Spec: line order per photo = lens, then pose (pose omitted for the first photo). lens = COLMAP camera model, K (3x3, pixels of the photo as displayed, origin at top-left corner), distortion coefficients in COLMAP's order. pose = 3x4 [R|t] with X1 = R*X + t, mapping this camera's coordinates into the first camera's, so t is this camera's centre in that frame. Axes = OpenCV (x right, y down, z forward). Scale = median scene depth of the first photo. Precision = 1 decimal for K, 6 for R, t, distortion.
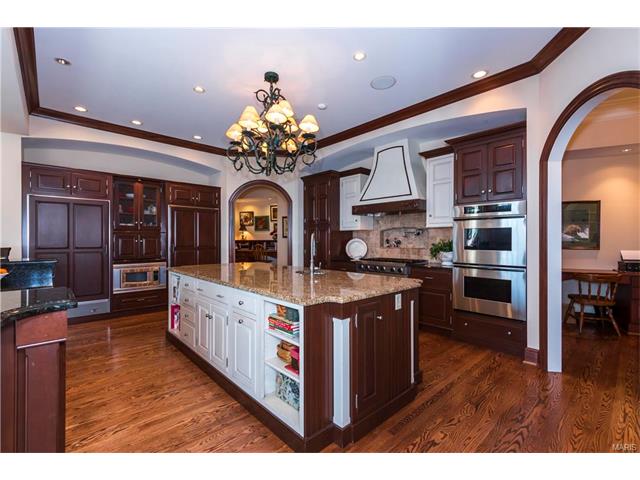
lens RADIAL K [[292.4, 0, 316.4], [0, 292.4, 240.2], [0, 0, 1]] dist [0.003439, -0.000354]
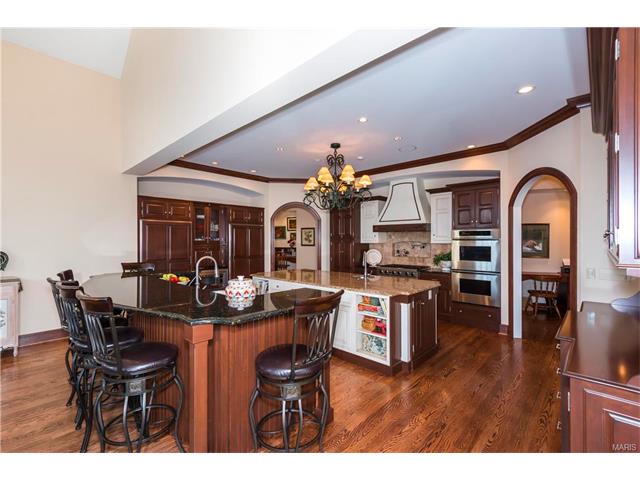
lens RADIAL K [[292.4, 0, 316.4], [0, 292.4, 240.2], [0, 0, 1]] dist [0.003439, -0.000354]
pose [[0.997574, -0.000572, 0.069614, -0.252110], [0.000720, 0.999998, -0.002098, -0.053144], [-0.069613, 0.002143, 0.997572, -0.333086]]
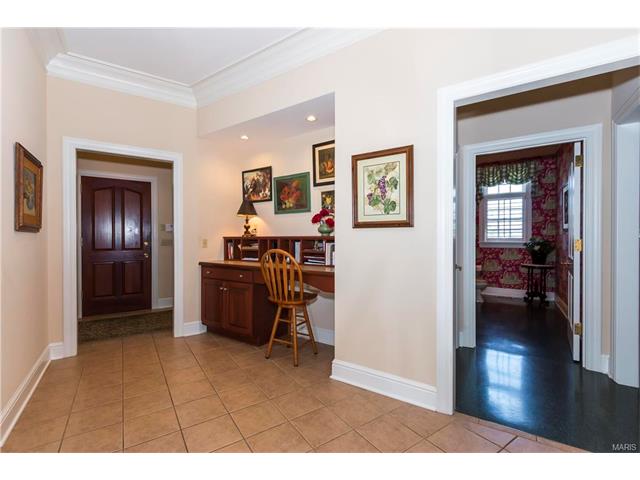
lens RADIAL K [[292.4, 0, 316.4], [0, 292.4, 240.2], [0, 0, 1]] dist [0.003439, -0.000354]
pose [[0.989081, -0.000629, -0.147369, -0.200951], [0.001823, 0.999967, 0.007969, 0.002124], [0.147360, -0.008150, 0.989049, 1.288973]]
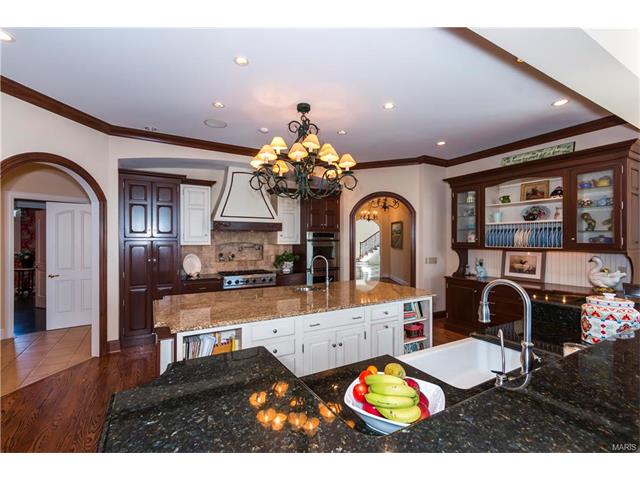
lens RADIAL K [[292.4, 0, 316.4], [0, 292.4, 240.2], [0, 0, 1]] dist [0.003439, -0.000354]
pose [[0.219820, 0.000567, 0.975540, -0.826684], [-0.001011, 0.999999, -0.000354, -0.059041], [-0.975540, -0.000909, 0.219820, 0.518653]]
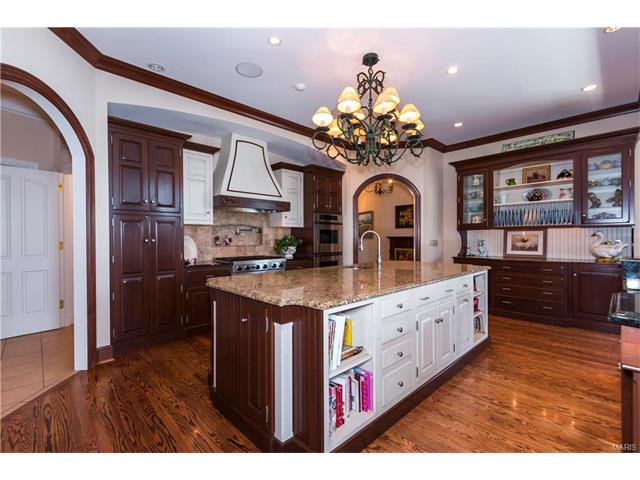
lens RADIAL K [[292.4, 0, 316.4], [0, 292.4, 240.2], [0, 0, 1]] dist [0.003439, -0.000354]
pose [[-0.023030, -0.007054, 0.999710, -0.764930], [0.004625, 0.999964, 0.007163, 0.003206], [-0.999724, 0.004789, -0.022997, 0.851627]]
